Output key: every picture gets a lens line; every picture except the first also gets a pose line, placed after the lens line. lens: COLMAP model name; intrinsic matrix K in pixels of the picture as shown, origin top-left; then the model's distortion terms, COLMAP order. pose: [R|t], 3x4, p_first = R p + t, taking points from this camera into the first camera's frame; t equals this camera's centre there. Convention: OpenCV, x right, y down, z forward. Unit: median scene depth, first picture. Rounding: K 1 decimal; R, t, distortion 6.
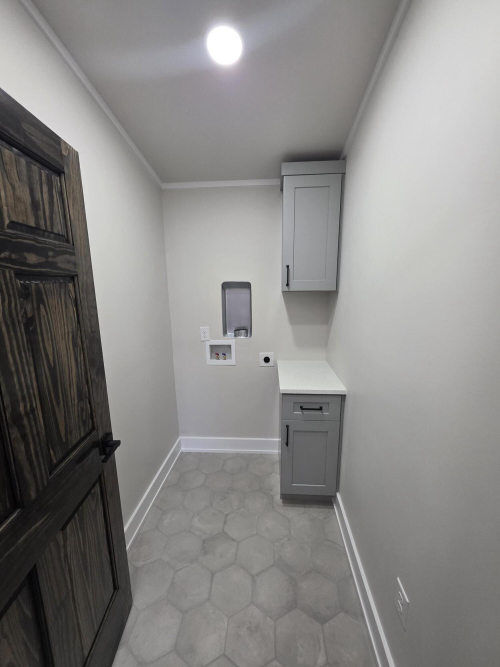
lens RADIAL K [[266.6, 0, 252.5], [0, 266.6, 335.2], [0, 0, 1]] dist [-0.003965, 0.001429]
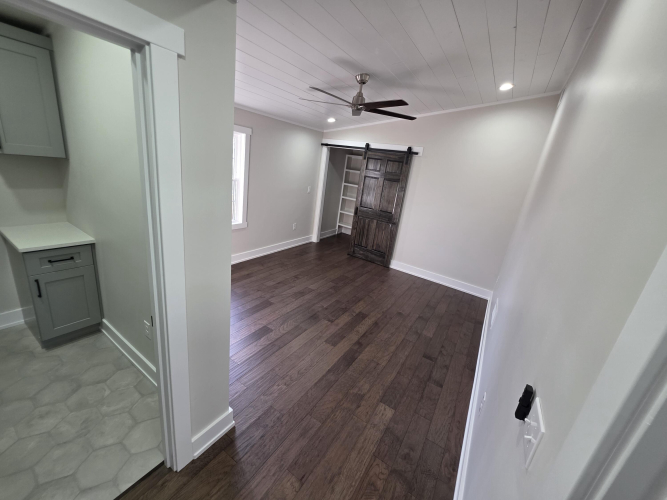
lens RADIAL K [[266.6, 0, 332.8], [0, 266.6, 247.7], [0, 0, 1]] dist [-0.003965, 0.001429]
pose [[0.479133, -0.189093, 0.857132, -0.188245], [0.032672, 0.979684, 0.197866, 0.021400], [-0.877134, -0.066800, 0.475577, -0.571252]]
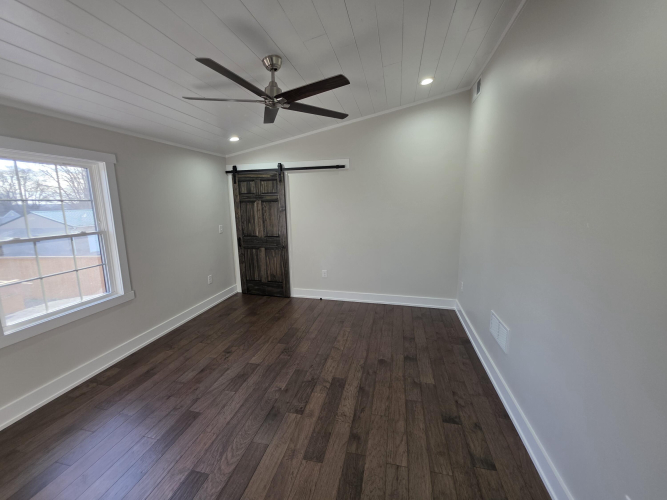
lens RADIAL K [[266.6, 0, 333.2], [0, 266.6, 248.8], [0, 0, 1]] dist [-0.003965, 0.001429]
pose [[0.166000, -0.157982, 0.973389, 0.195814], [0.201857, 0.971626, 0.123272, 0.045151], [-0.965245, 0.176022, 0.193180, -0.272552]]
